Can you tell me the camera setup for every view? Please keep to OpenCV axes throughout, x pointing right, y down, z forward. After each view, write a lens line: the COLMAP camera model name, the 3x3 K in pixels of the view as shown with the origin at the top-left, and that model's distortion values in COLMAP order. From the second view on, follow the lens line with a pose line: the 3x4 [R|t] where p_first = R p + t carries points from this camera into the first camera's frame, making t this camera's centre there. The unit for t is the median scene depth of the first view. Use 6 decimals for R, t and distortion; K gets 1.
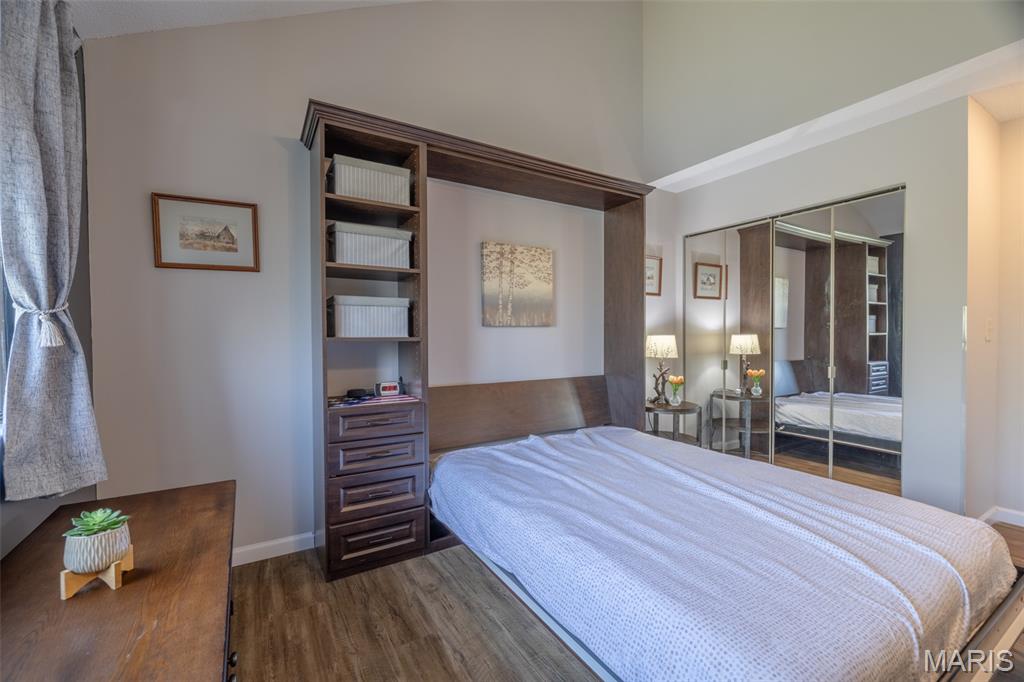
lens RADIAL K [[427.1, 0, 502.5], [0, 427.1, 339.7], [0, 0, 1]] dist [-0.001989, 0.000331]
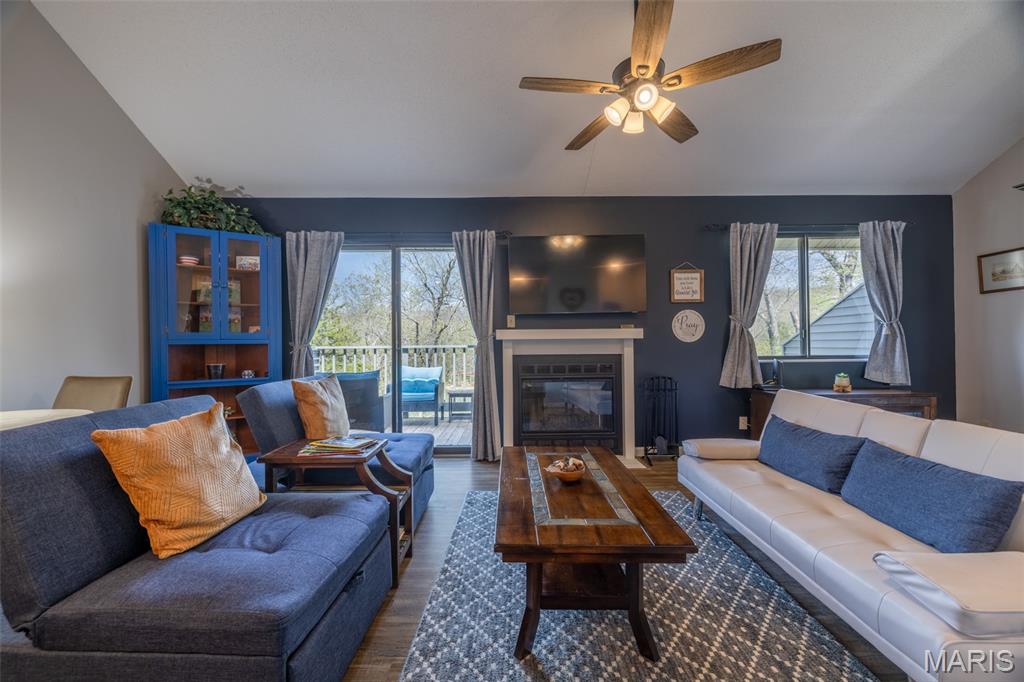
lens RADIAL K [[427.1, 0, 507.2], [0, 427.1, 342.3], [0, 0, 1]] dist [-0.001989, 0.000331]
pose [[-0.499060, 0.009630, -0.866514, 1.256606], [0.001462, 0.999946, 0.010271, 0.016712], [0.866566, 0.003859, -0.499047, 0.071787]]
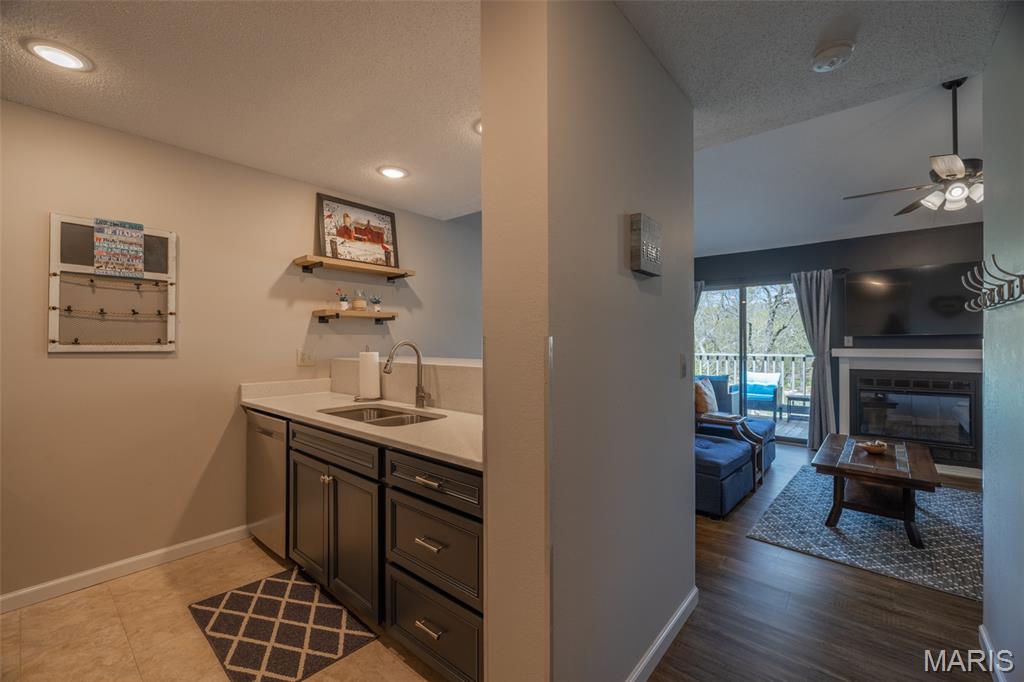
lens RADIAL K [[427.1, 0, 507.4], [0, 427.1, 341.6], [0, 0, 1]] dist [-0.001989, 0.000331]
pose [[-0.945477, 0.010230, -0.325528, 1.842243], [0.006146, 0.999889, 0.013573, -0.062830], [0.325631, 0.010832, -0.945435, 0.523566]]
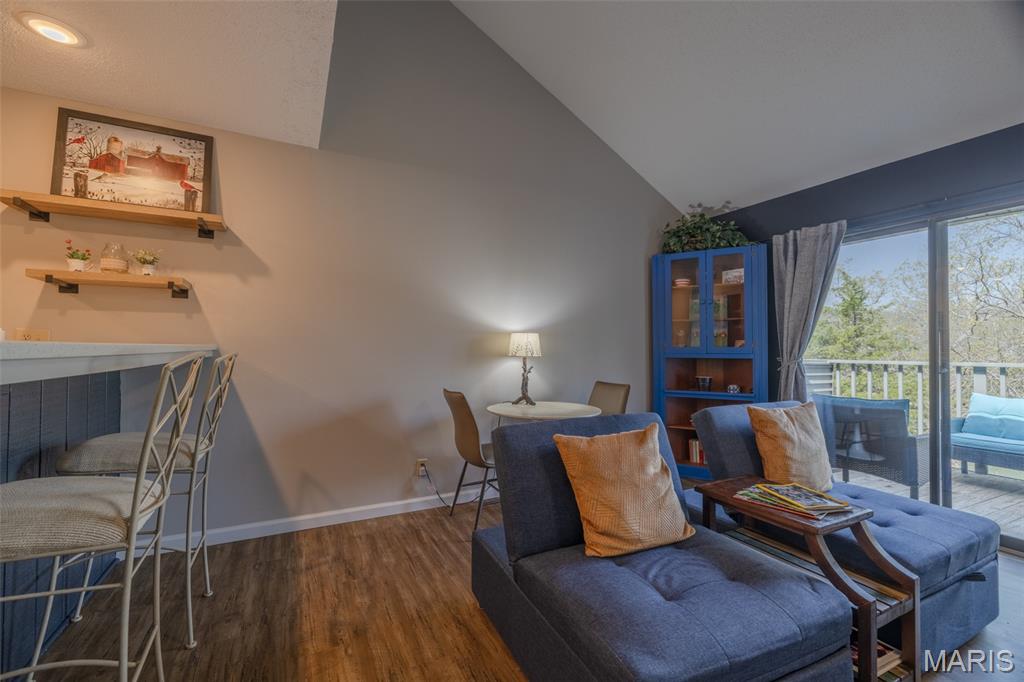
lens RADIAL K [[427.1, 0, 506.9], [0, 427.1, 340.9], [0, 0, 1]] dist [-0.001989, 0.000331]
pose [[-0.998079, 0.001931, 0.061931, 1.128088], [0.001384, 0.999960, -0.008875, -0.006918], [-0.061945, -0.008772, -0.998041, 0.063325]]
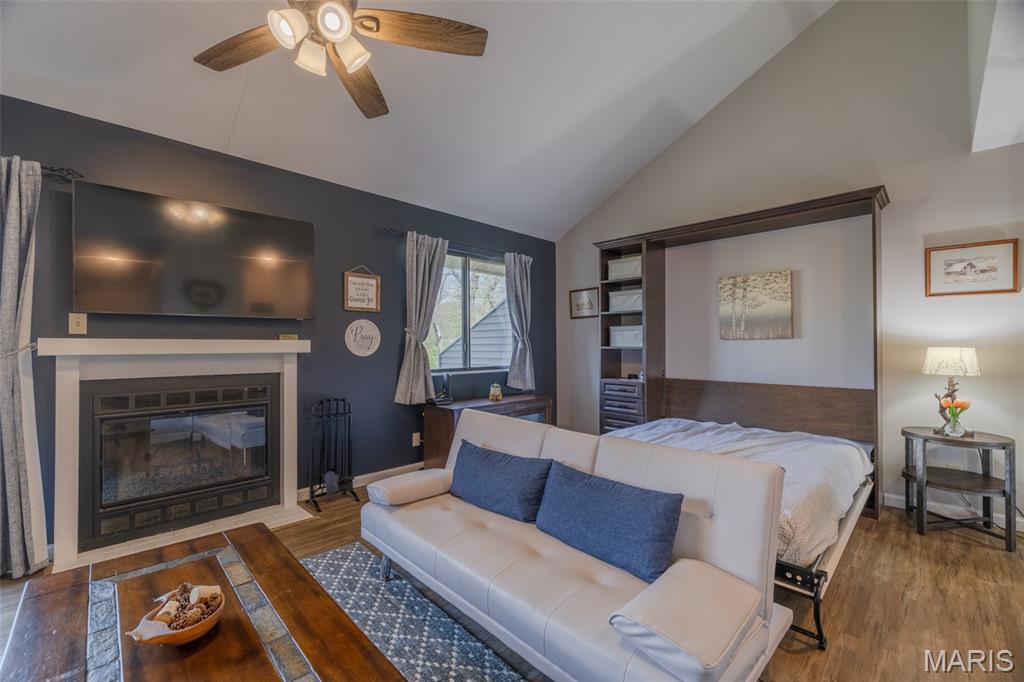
lens RADIAL K [[427.1, 0, 509.6], [0, 427.1, 341.4], [0, 0, 1]] dist [-0.001989, 0.000331]
pose [[0.247308, -0.004844, -0.968925, 1.058367], [-0.011546, 0.999902, -0.007946, -0.005365], [0.968868, 0.013152, 0.247228, -0.003264]]
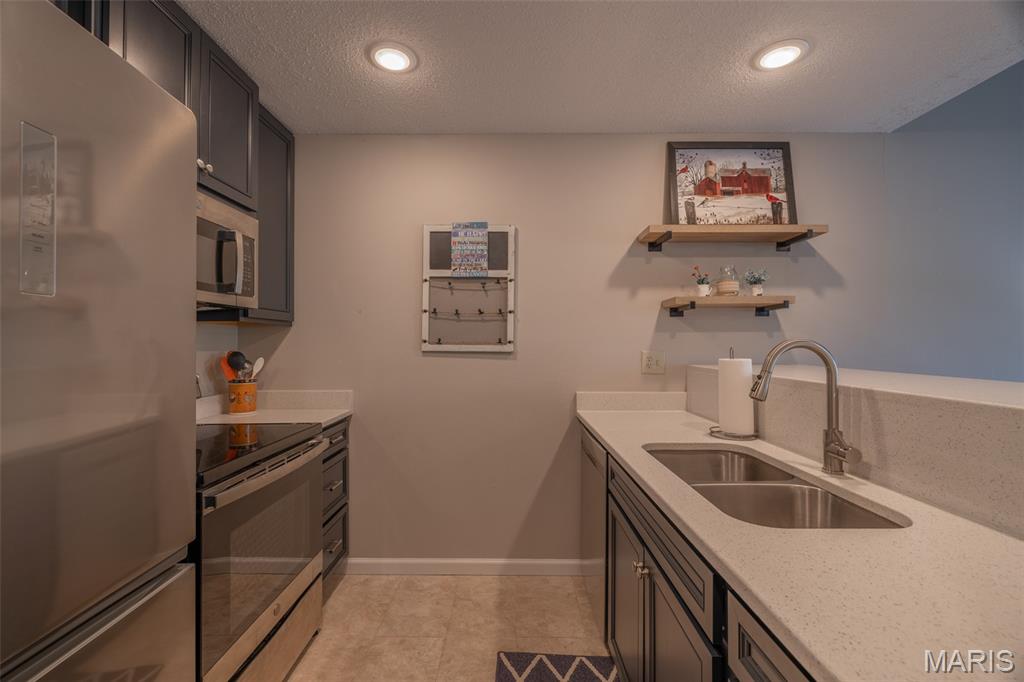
lens RADIAL K [[427.1, 0, 511.3], [0, 427.1, 342.1], [0, 0, 1]] dist [-0.001989, 0.000331]
pose [[-0.861027, 0.010344, 0.508454, 1.791947], [0.013323, 0.999909, 0.002219, -0.056263], [-0.508385, 0.008685, -0.861086, 0.201798]]
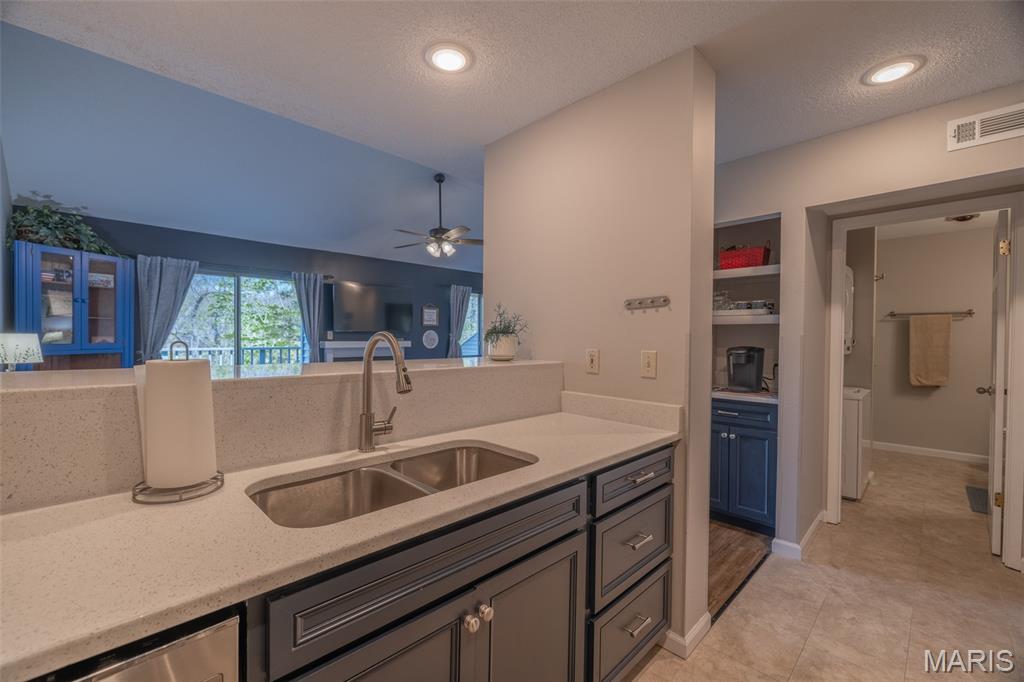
lens RADIAL K [[427.1, 0, 506.8], [0, 427.1, 342.0], [0, 0, 1]] dist [-0.001989, 0.000331]
pose [[0.240375, 0.022189, -0.970427, 2.211144], [-0.021415, 0.999617, 0.017552, -0.055150], [0.970444, 0.016563, 0.240758, -0.261586]]
